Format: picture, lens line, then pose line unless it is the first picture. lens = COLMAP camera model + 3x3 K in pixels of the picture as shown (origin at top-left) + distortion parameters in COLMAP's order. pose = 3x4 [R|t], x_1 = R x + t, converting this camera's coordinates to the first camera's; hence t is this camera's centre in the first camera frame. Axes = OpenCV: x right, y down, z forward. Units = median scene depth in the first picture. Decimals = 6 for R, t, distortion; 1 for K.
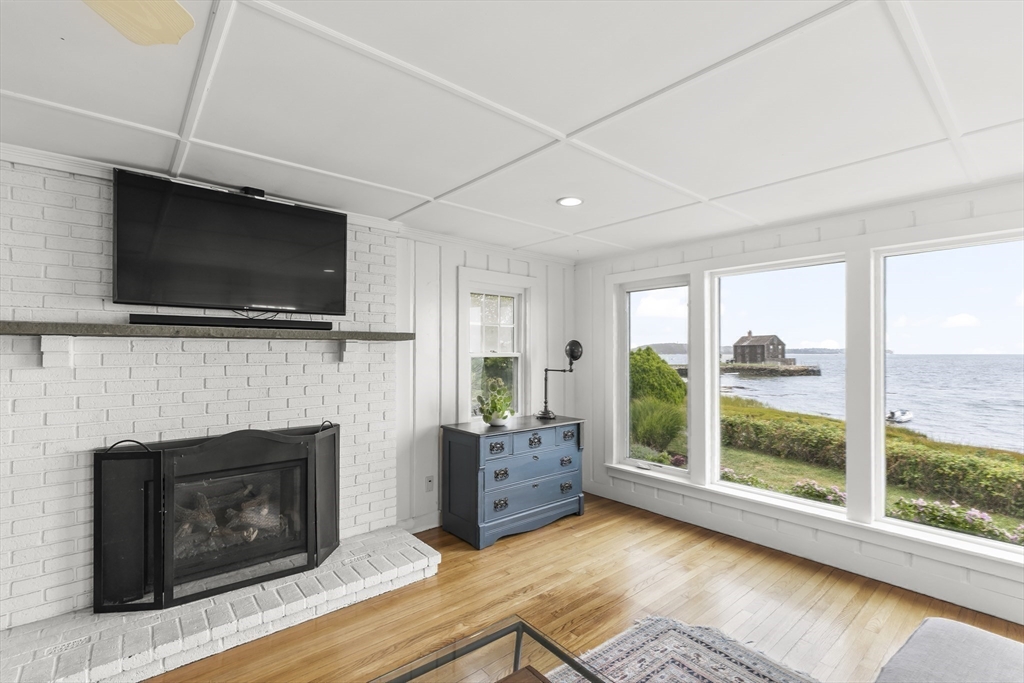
lens RADIAL K [[459.0, 0, 512.3], [0, 459.0, 344.0], [0, 0, 1]] dist [0.003525, -0.000023]
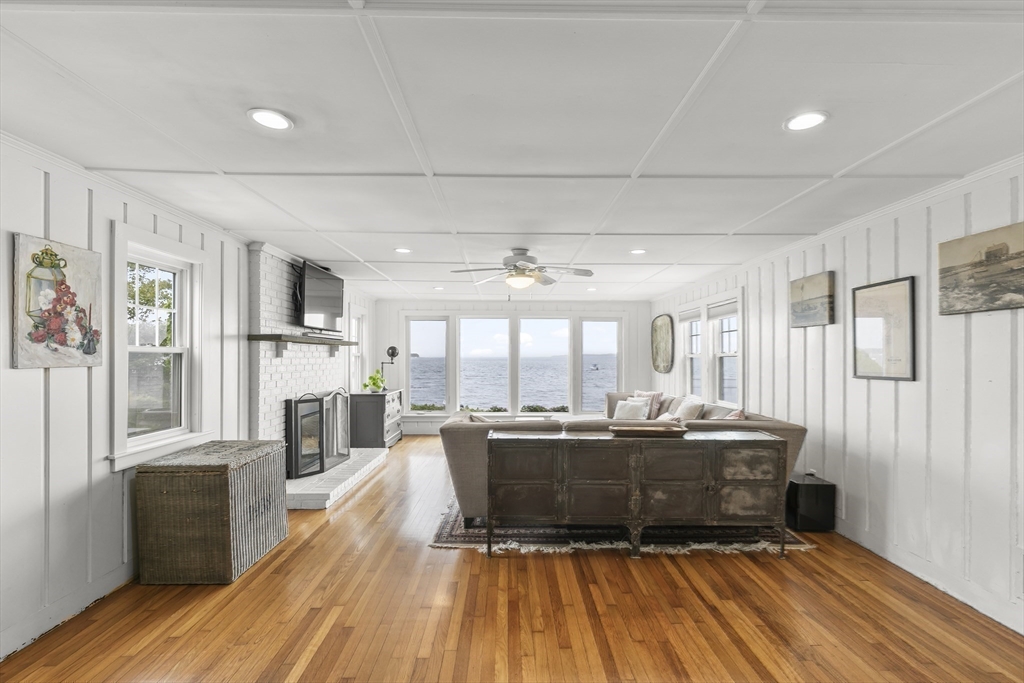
lens RADIAL K [[489.6, 0, 509.8], [0, 489.6, 349.5], [0, 0, 1]] dist [-0.002526, 0.000757]
pose [[0.638214, 0.012559, 0.769756, -1.129645], [-0.016339, 0.999863, -0.002766, 0.002137], [-0.769686, -0.010811, 0.638332, -0.627589]]
